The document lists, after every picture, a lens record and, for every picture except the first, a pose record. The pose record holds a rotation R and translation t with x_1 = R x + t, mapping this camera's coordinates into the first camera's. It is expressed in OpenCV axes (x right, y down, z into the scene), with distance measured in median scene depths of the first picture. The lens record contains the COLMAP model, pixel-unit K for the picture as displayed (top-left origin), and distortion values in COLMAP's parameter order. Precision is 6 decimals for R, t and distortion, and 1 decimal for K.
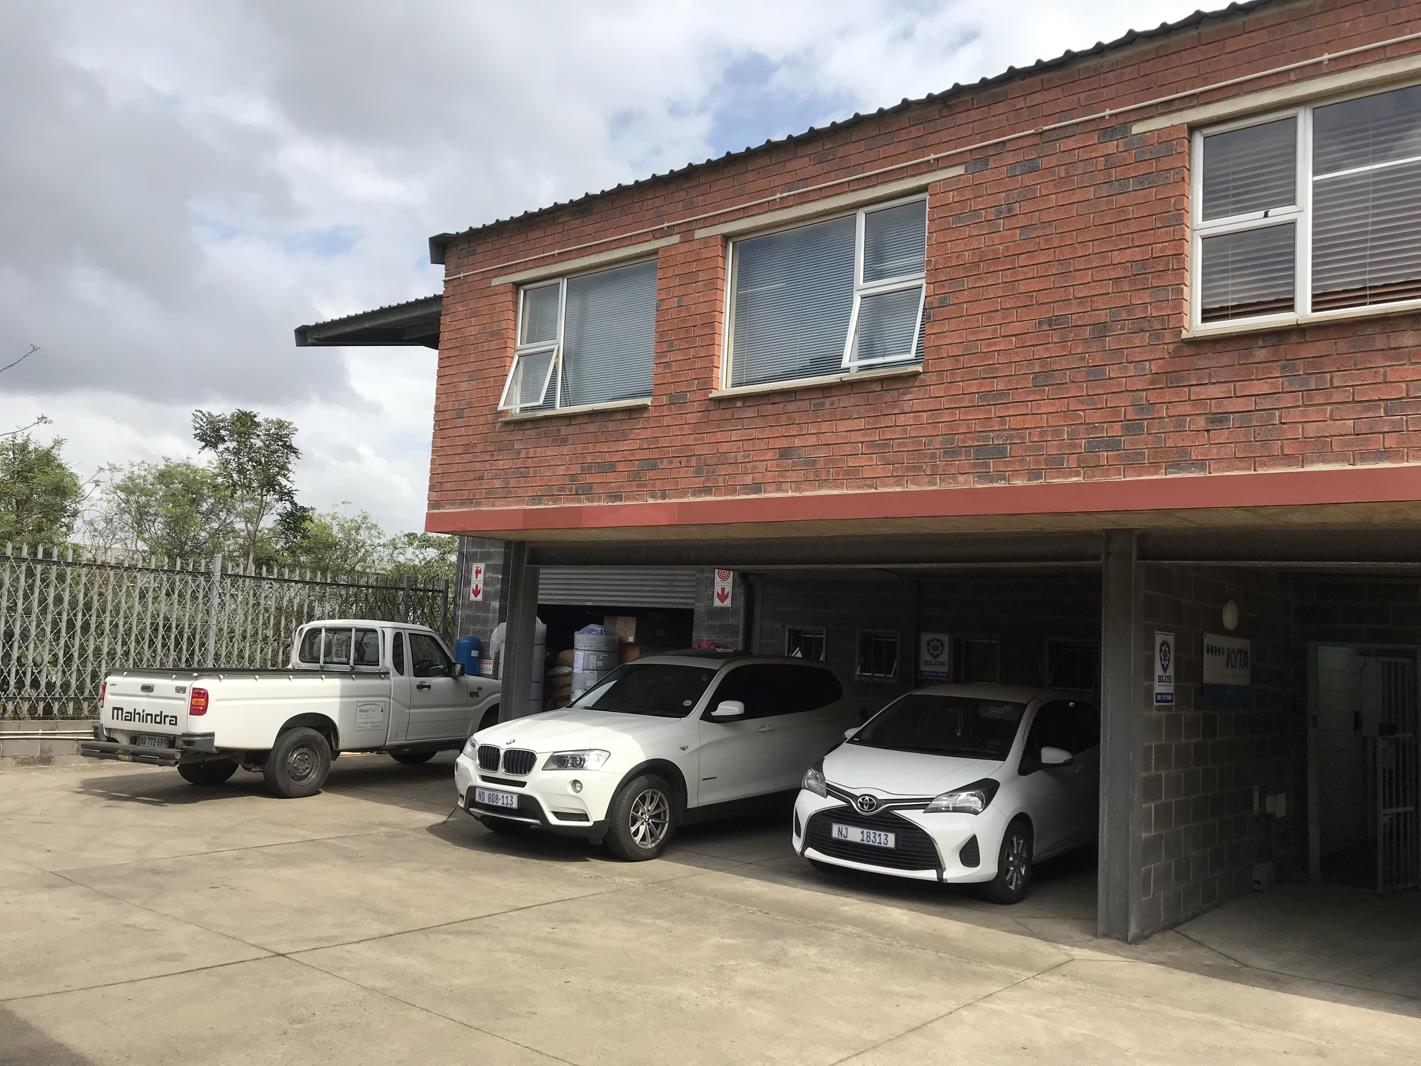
lens RADIAL K [[1134.5, 0, 710.5], [0, 1134.5, 533.0], [0, 0, 1]] dist [0.016380, -0.000569]
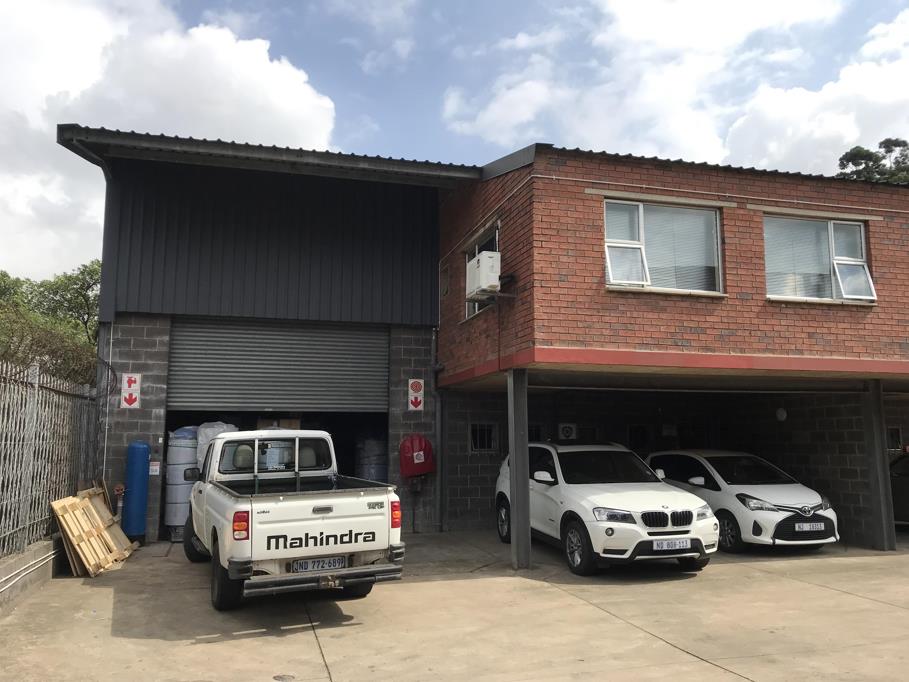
lens RADIAL K [[725.7, 0, 454.5], [0, 725.7, 341.0], [0, 0, 1]] dist [0.016380, -0.000569]
pose [[0.587818, 0.054781, 0.807136, -1.140543], [-0.046307, 0.998347, -0.034034, 0.009229], [-0.807667, -0.017371, 0.589384, 0.659627]]
